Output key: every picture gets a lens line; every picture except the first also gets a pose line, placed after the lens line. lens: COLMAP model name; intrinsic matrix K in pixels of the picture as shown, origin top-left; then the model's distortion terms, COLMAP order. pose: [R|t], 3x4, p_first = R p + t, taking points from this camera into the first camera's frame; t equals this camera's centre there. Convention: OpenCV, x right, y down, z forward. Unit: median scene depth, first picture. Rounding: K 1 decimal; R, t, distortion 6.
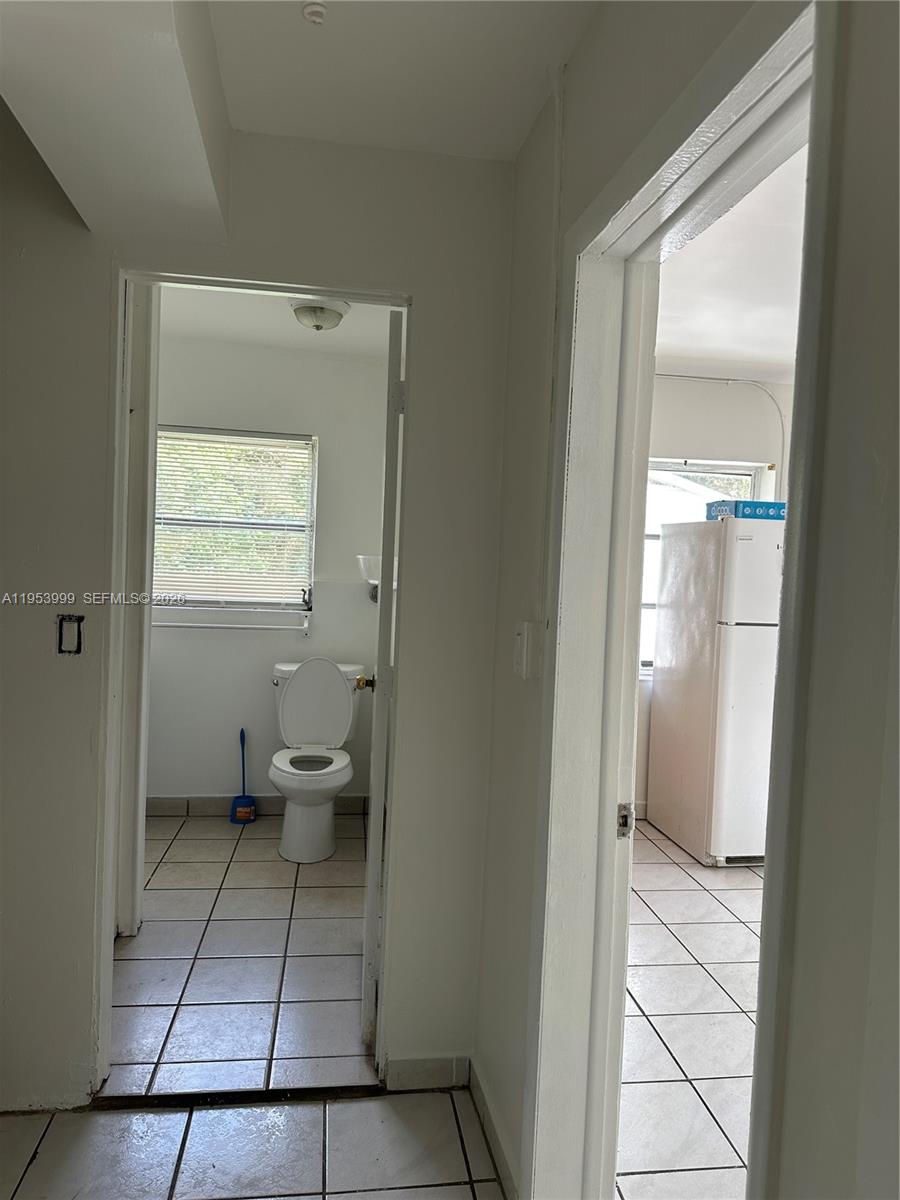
lens RADIAL K [[833.1, 0, 461.1], [0, 833.1, 602.0], [0, 0, 1]] dist [0.064414, -0.069741]
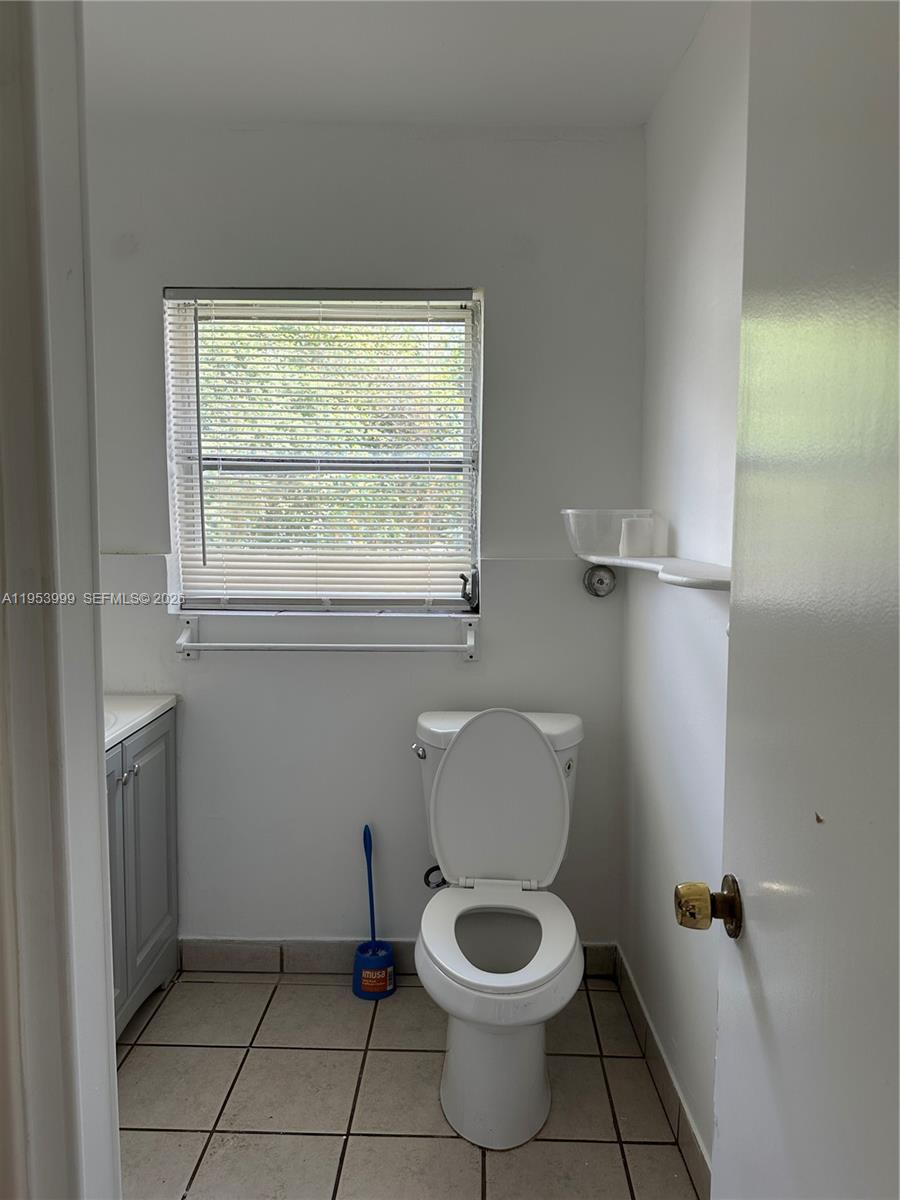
lens RADIAL K [[838.6, 0, 450.0], [0, 838.6, 600.0], [0, 0, 1]] dist [-0.001199, -0.072006]
pose [[0.984527, -0.023108, -0.173704, -0.189336], [0.031188, 0.998548, 0.043929, -0.044145], [0.172436, -0.048667, 0.983818, 0.839431]]
